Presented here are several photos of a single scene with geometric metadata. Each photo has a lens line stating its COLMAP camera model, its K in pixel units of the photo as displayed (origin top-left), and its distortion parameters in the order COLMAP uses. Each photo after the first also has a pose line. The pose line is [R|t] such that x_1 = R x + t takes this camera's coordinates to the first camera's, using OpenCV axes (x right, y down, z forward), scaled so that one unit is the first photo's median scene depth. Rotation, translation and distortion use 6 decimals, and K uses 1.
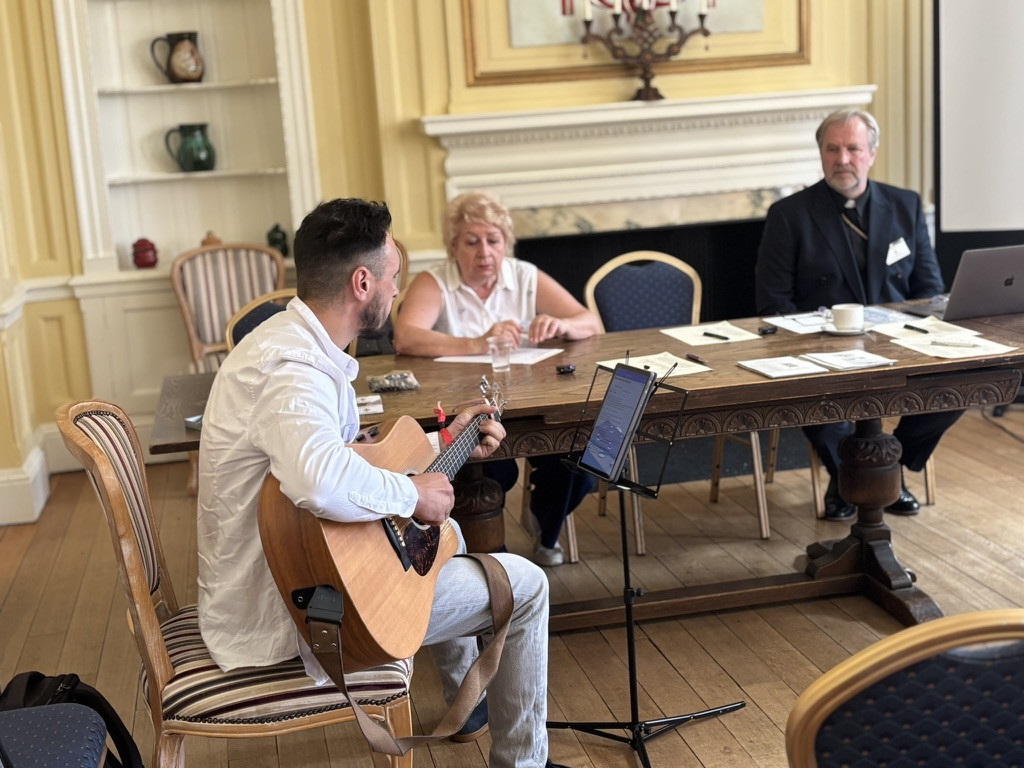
lens RADIAL K [[1328.9, 0, 511.4], [0, 1328.9, 384.4], [0, 0, 1]] dist [0.113159, 0.000000]
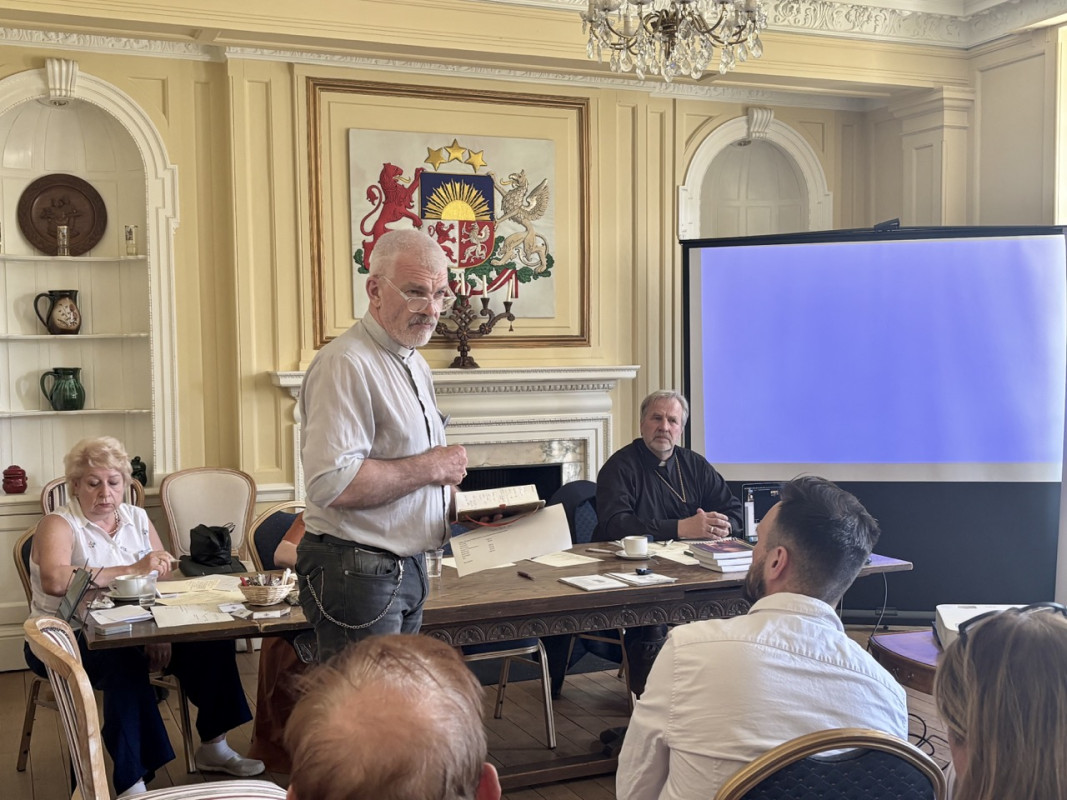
lens RADIAL K [[1268.0, 0, 543.7], [0, 1268.0, 422.7], [0, 0, 1]] dist [0.052841, 0.000000]
pose [[0.975621, 0.040067, 0.215772, -0.075305], [-0.007798, 0.988900, -0.148375, 0.009687], [-0.219322, 0.143075, 0.965105, -0.129364]]
